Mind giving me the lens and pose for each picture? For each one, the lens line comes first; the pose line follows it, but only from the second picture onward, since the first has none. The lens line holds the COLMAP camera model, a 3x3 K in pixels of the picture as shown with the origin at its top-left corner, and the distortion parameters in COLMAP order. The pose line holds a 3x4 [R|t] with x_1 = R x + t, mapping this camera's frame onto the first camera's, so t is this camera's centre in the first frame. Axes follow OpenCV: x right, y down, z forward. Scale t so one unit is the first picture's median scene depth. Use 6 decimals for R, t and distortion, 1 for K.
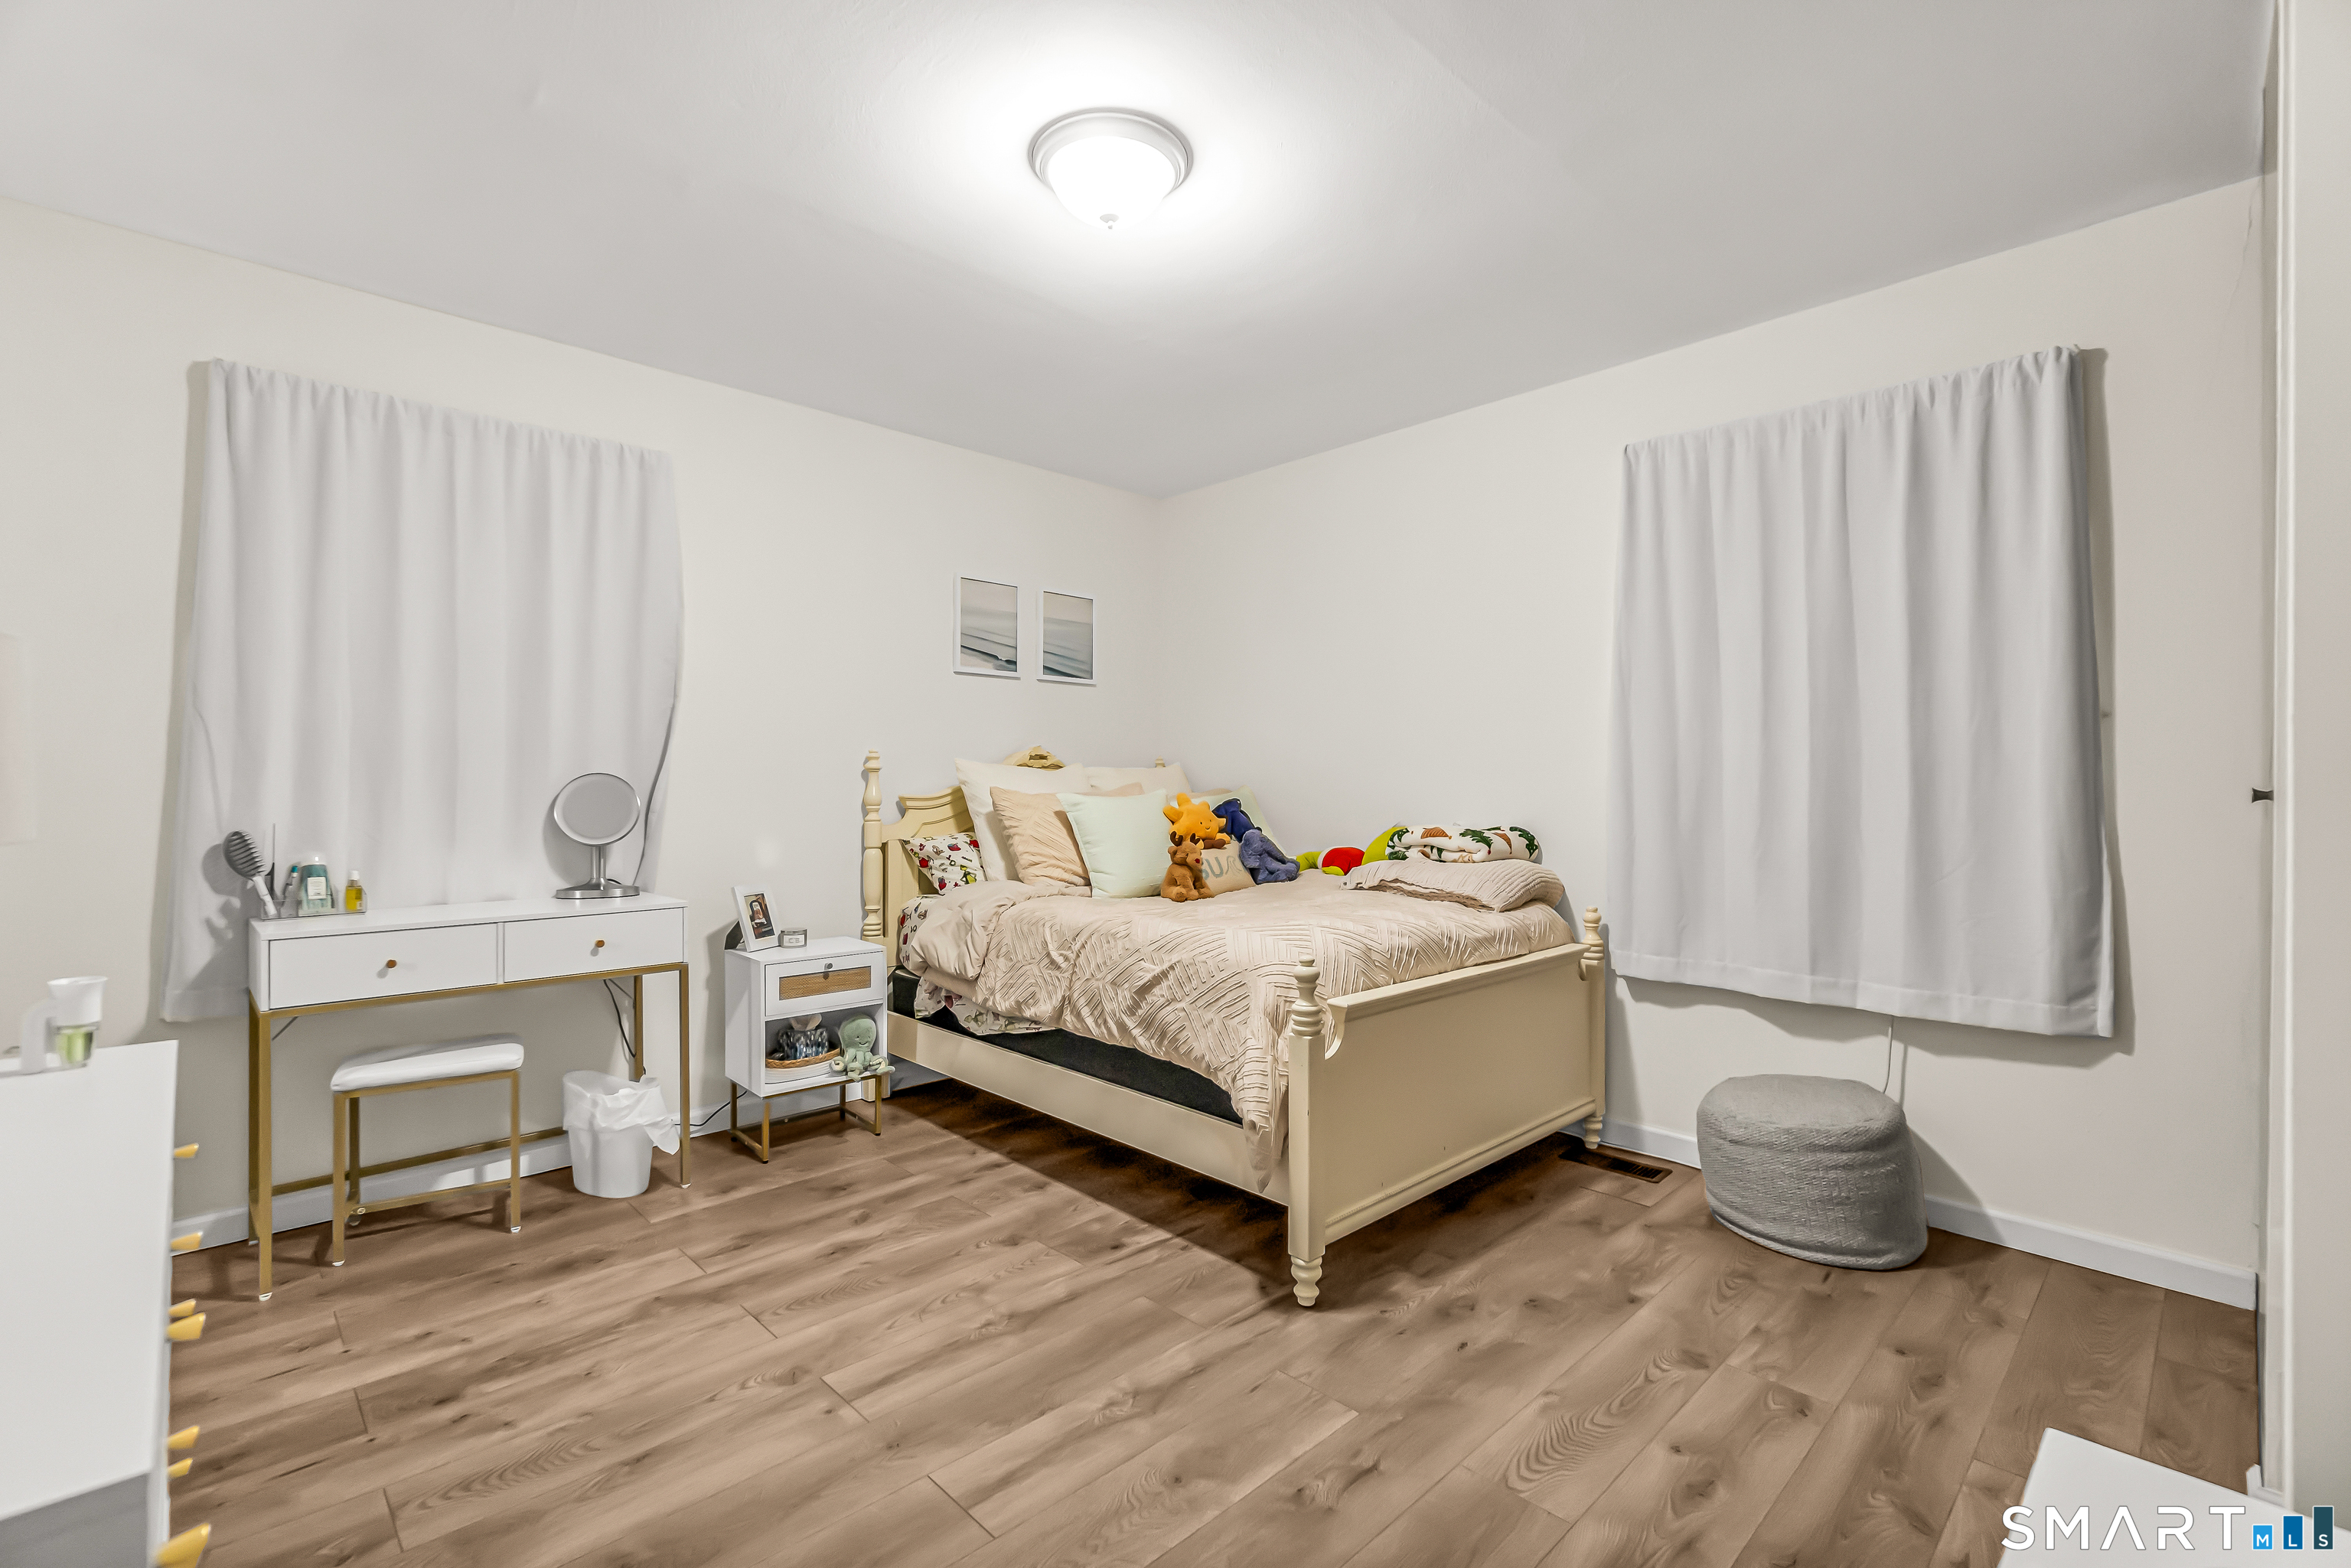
lens RADIAL K [[1036.8, 0, 1170.5], [0, 1036.8, 786.1], [0, 0, 1]] dist [-0.002095, -0.000587]
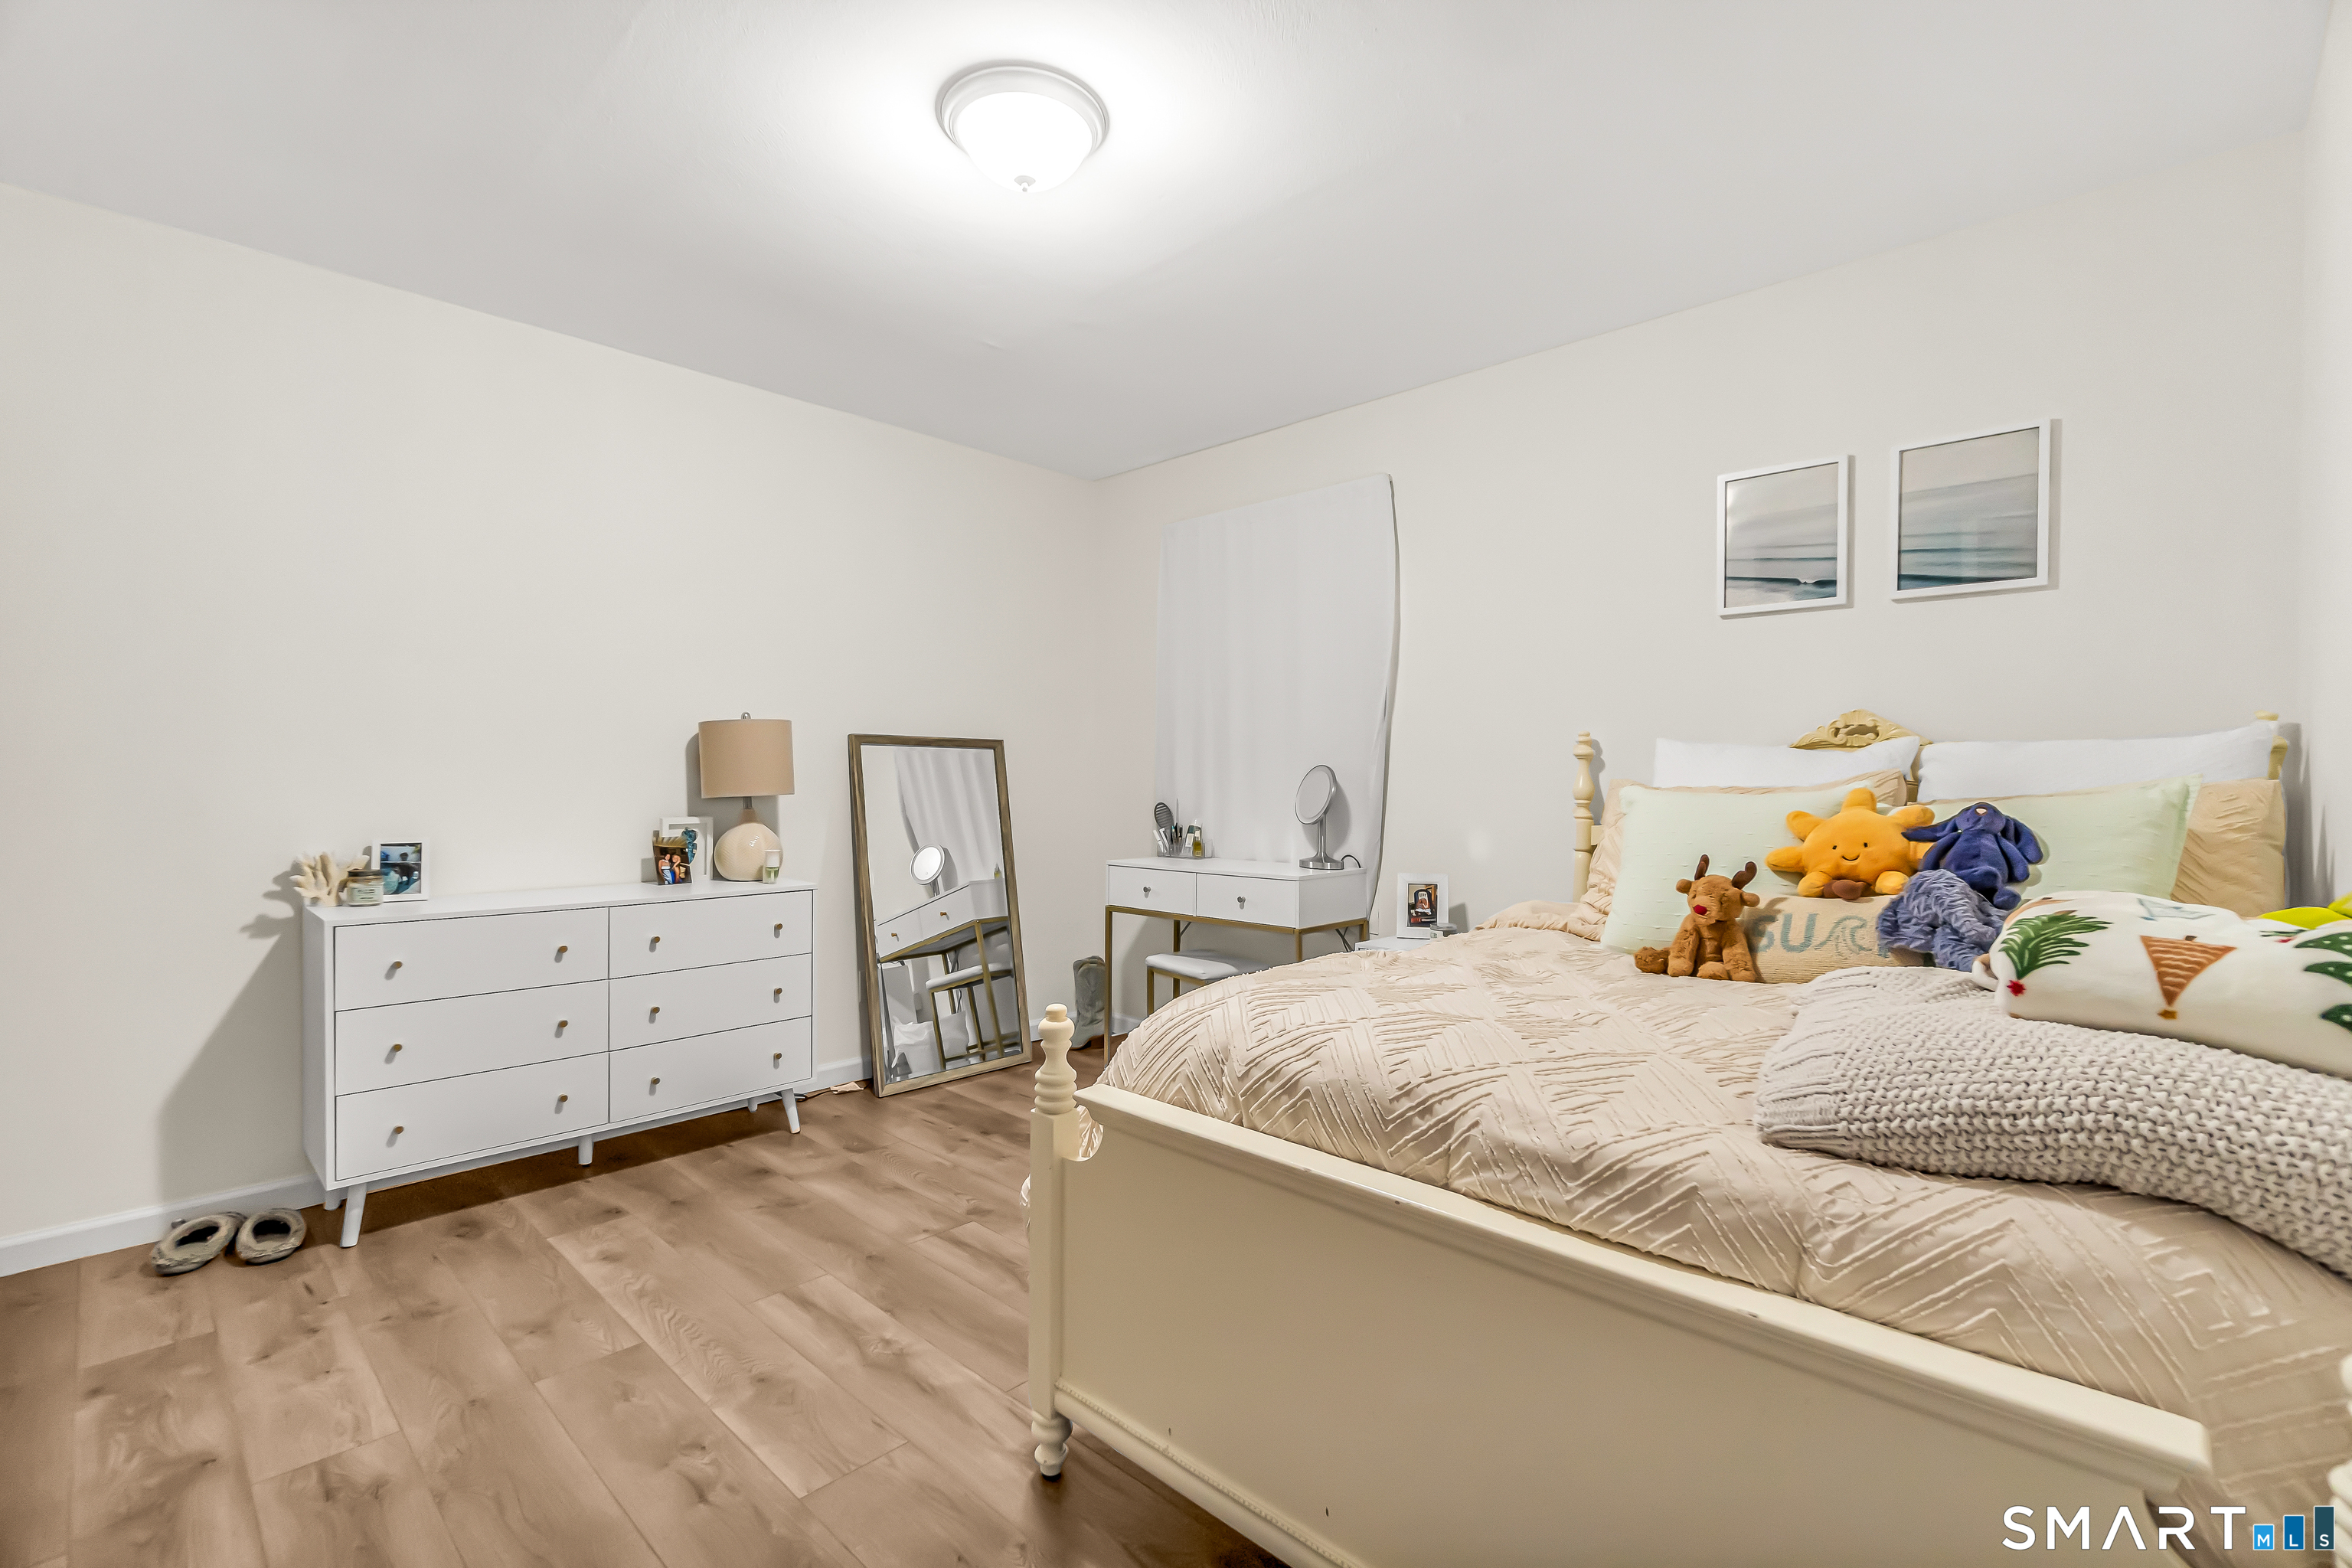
lens RADIAL K [[1037.2, 0, 1182.7], [0, 1037.2, 783.0], [0, 0, 1]] dist [-0.002095, -0.000587]
pose [[0.042746, 0.005611, -0.999070, 0.749673], [0.001474, 0.999983, 0.005679, 0.000718], [0.999085, -0.001715, 0.042737, 0.908498]]
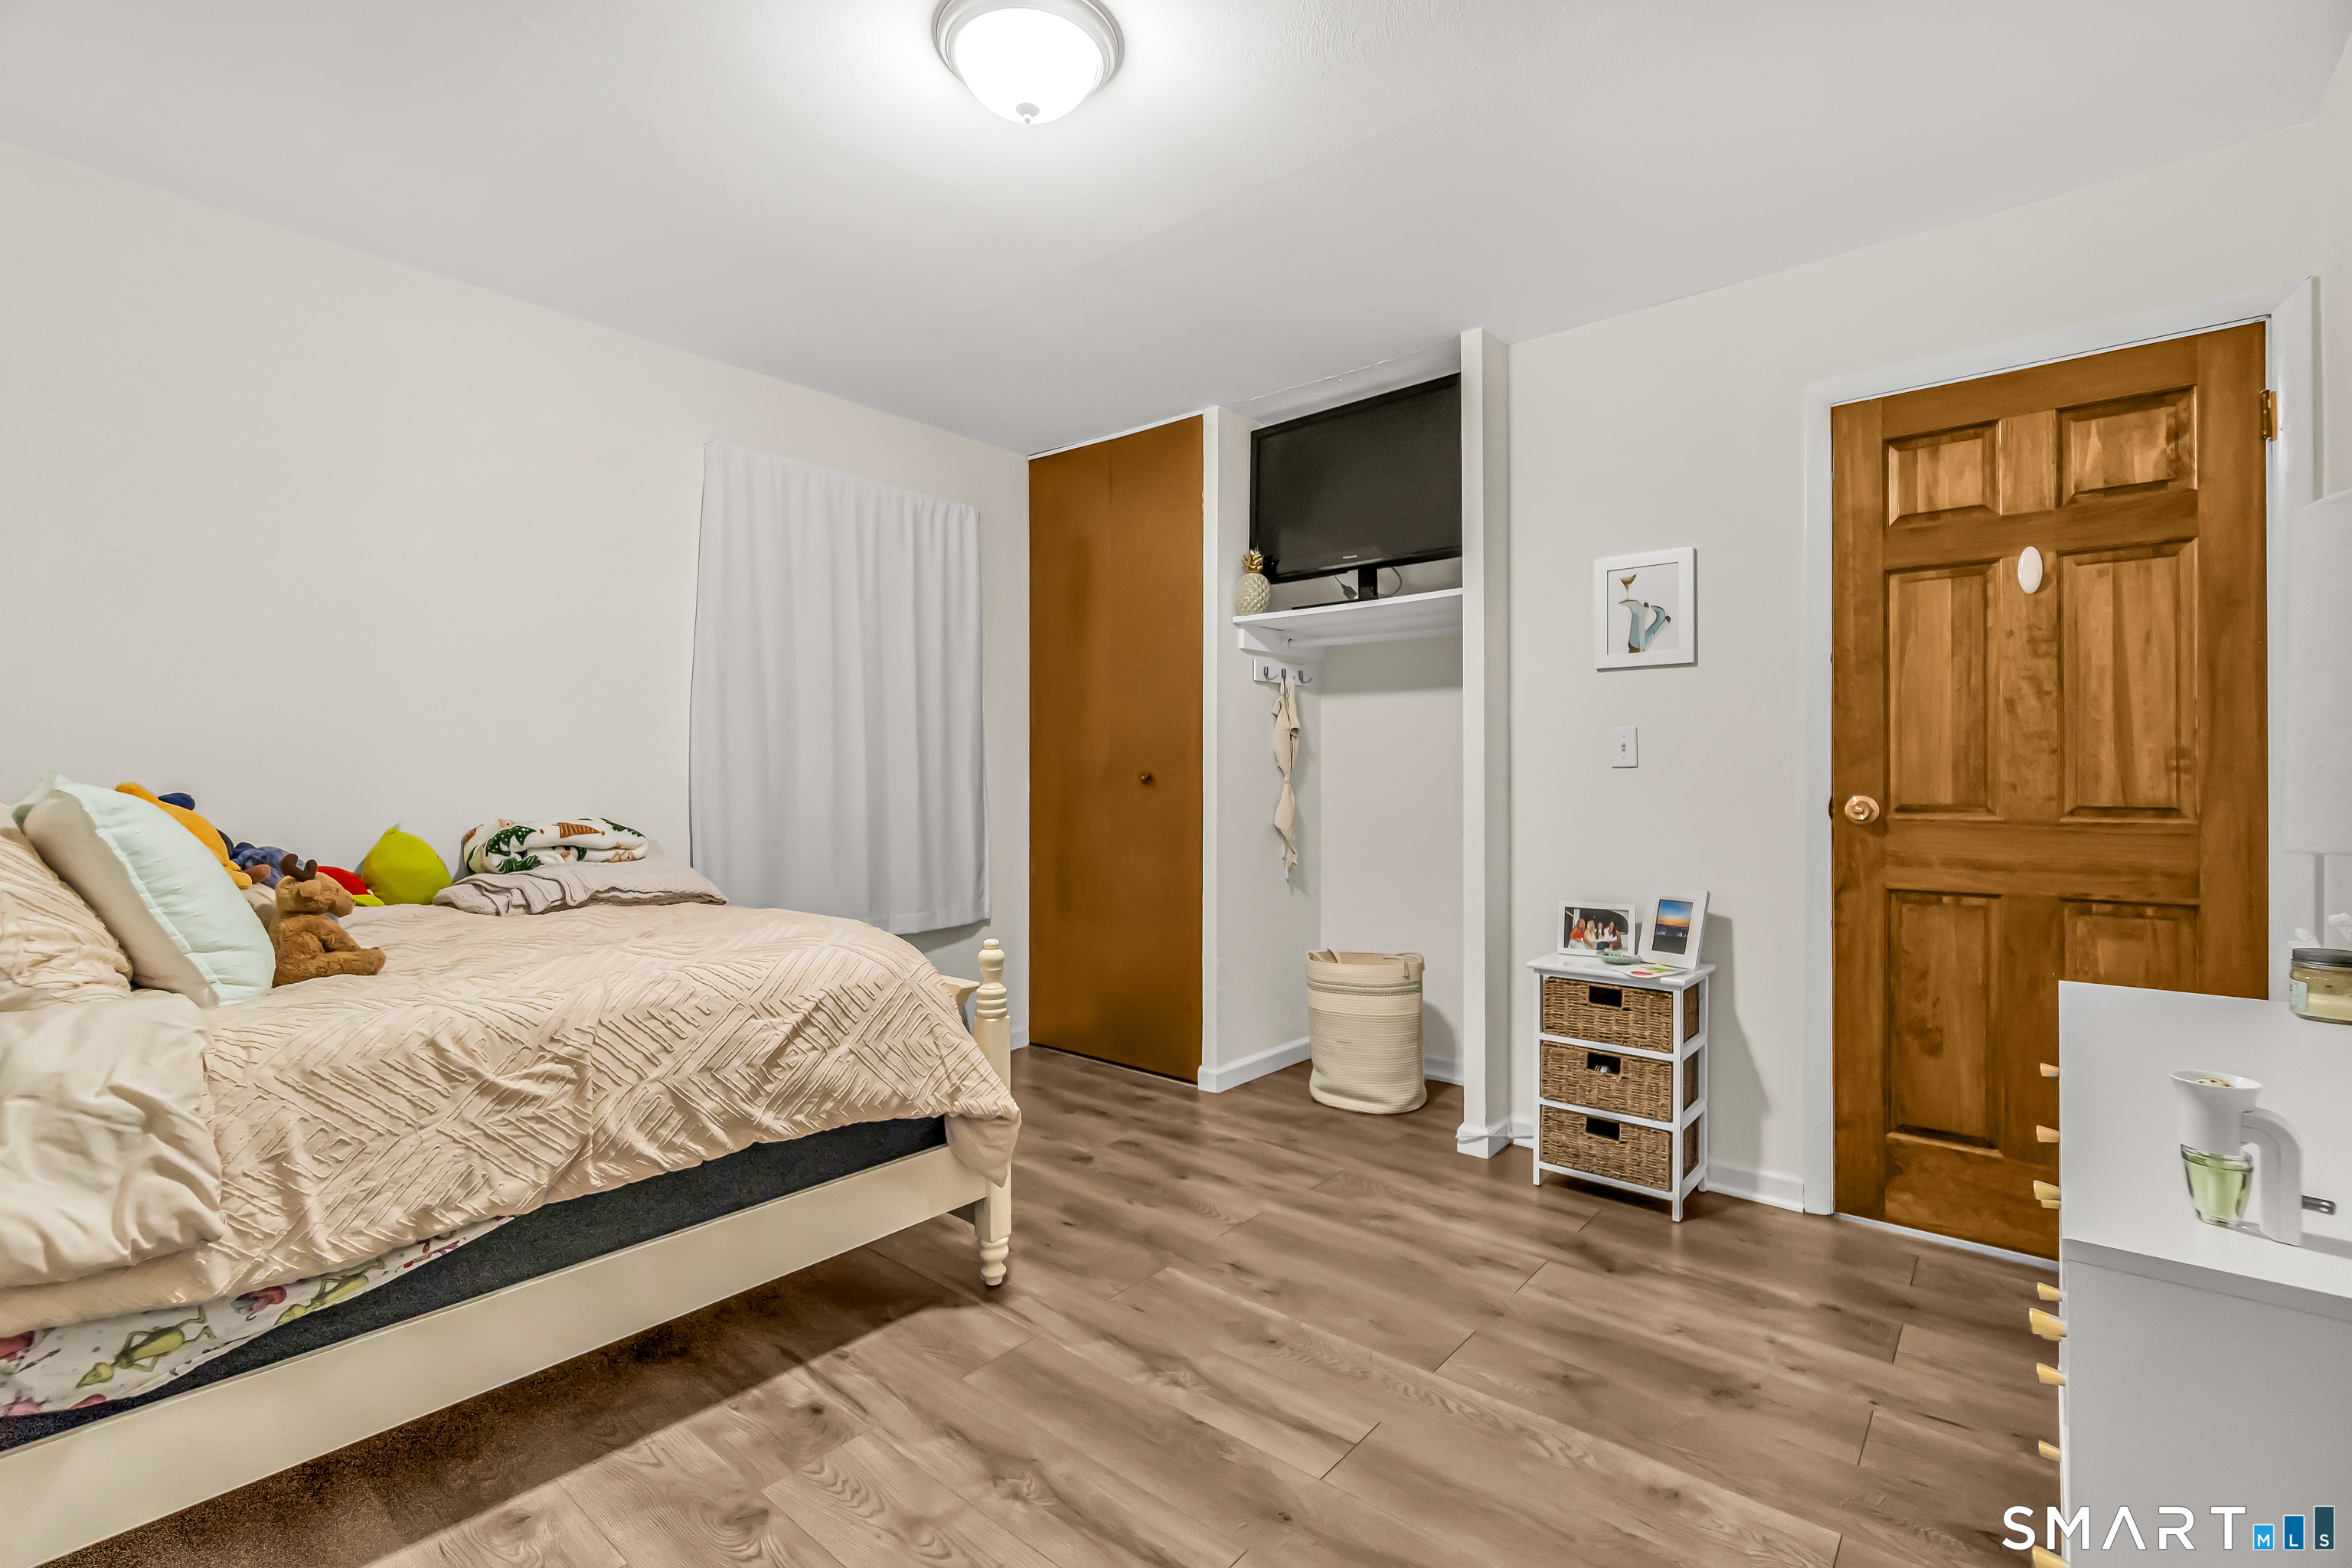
lens RADIAL K [[1037.2, 0, 1173.8], [0, 1037.2, 779.7], [0, 0, 1]] dist [-0.002095, -0.000587]
pose [[-0.109572, -0.003744, 0.993972, -0.760093], [-0.002018, 0.999992, 0.003544, 0.004155], [-0.993977, -0.001618, -0.109578, 0.799293]]
